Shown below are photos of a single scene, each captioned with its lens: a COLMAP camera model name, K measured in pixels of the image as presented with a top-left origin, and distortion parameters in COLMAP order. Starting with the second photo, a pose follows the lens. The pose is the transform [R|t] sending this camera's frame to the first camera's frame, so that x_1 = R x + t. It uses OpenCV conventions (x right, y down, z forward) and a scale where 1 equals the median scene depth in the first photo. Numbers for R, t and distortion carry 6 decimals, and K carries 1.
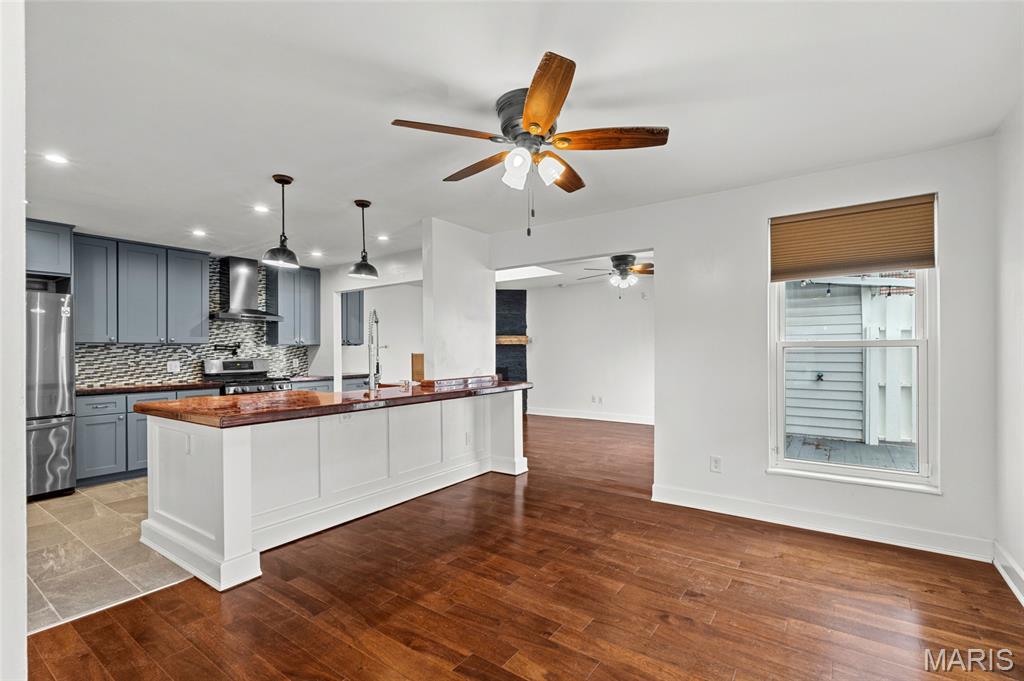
lens RADIAL K [[461.4, 0, 513.5], [0, 461.4, 354.3], [0, 0, 1]] dist [0.000338, -0.000052]
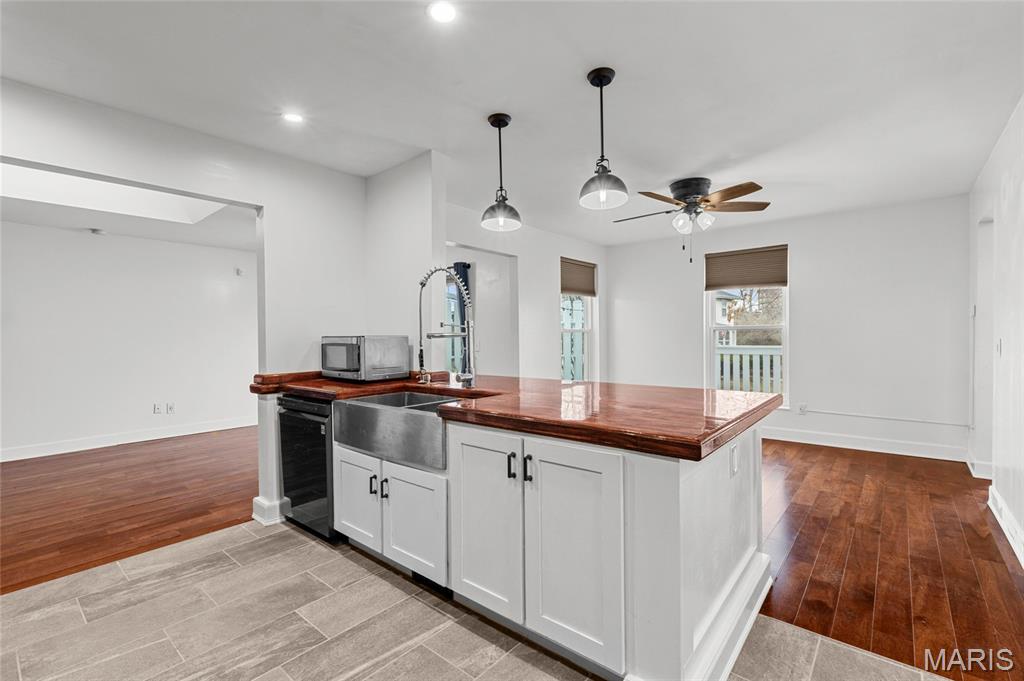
lens RADIAL K [[458.4, 0, 514.3], [0, 458.4, 340.5], [0, 0, 1]] dist [-0.001295, 0.000367]
pose [[0.077121, -0.004306, 0.997012, -0.670505], [0.018436, 0.999826, 0.002892, 0.003777], [-0.996851, 0.018158, 0.077187, 0.602818]]
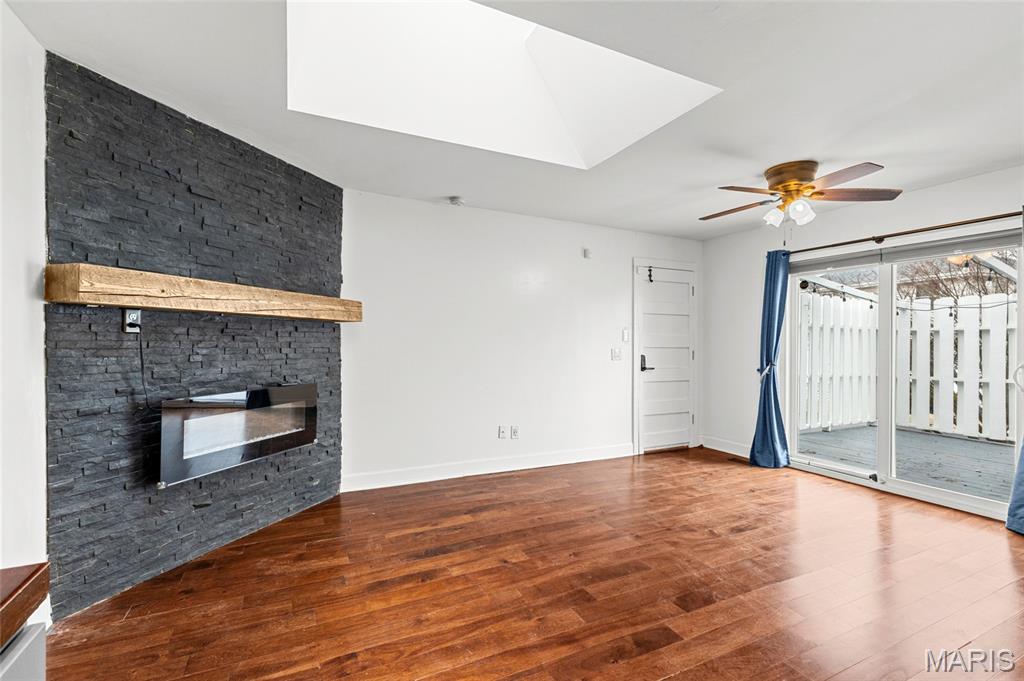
lens RADIAL K [[458.4, 0, 514.3], [0, 458.4, 340.5], [0, 0, 1]] dist [-0.001295, 0.000367]
pose [[0.471720, 0.014094, 0.881636, -0.406918], [-0.006119, 0.999900, -0.012711, -0.001864], [-0.881727, 0.000602, 0.471760, 1.072761]]
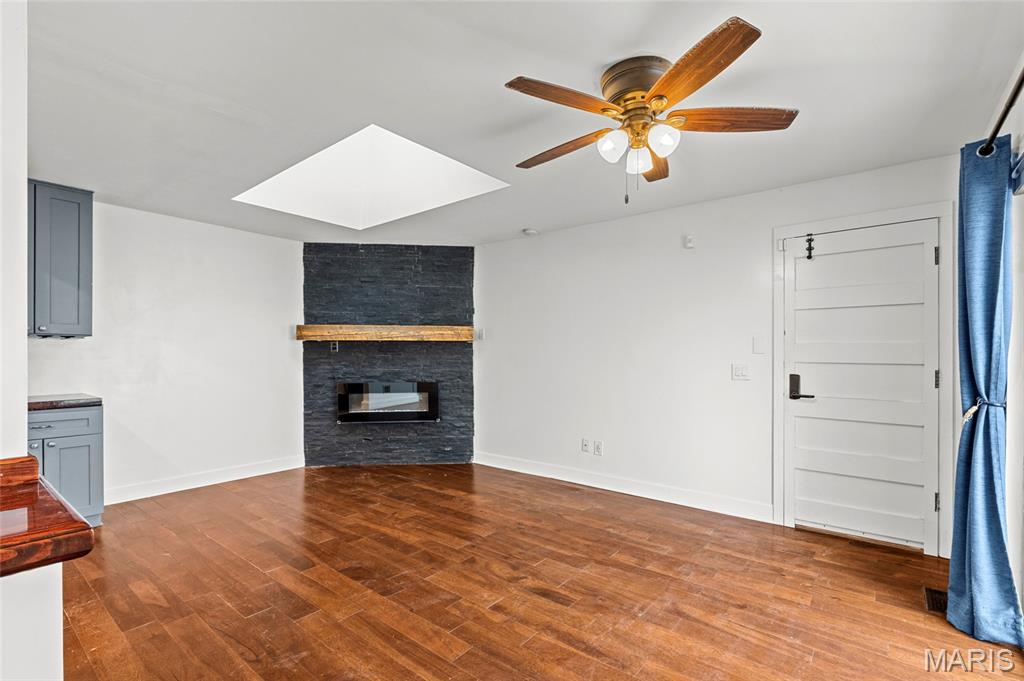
lens RADIAL K [[465.8, 0, 515.7], [0, 465.8, 355.3], [0, 0, 1]] dist [-0.000754, 0.000096]
pose [[0.998889, 0.010262, -0.045995, 0.171806], [-0.010460, 0.999937, -0.004065, -0.004447], [0.045950, 0.004542, 0.998933, 0.674184]]
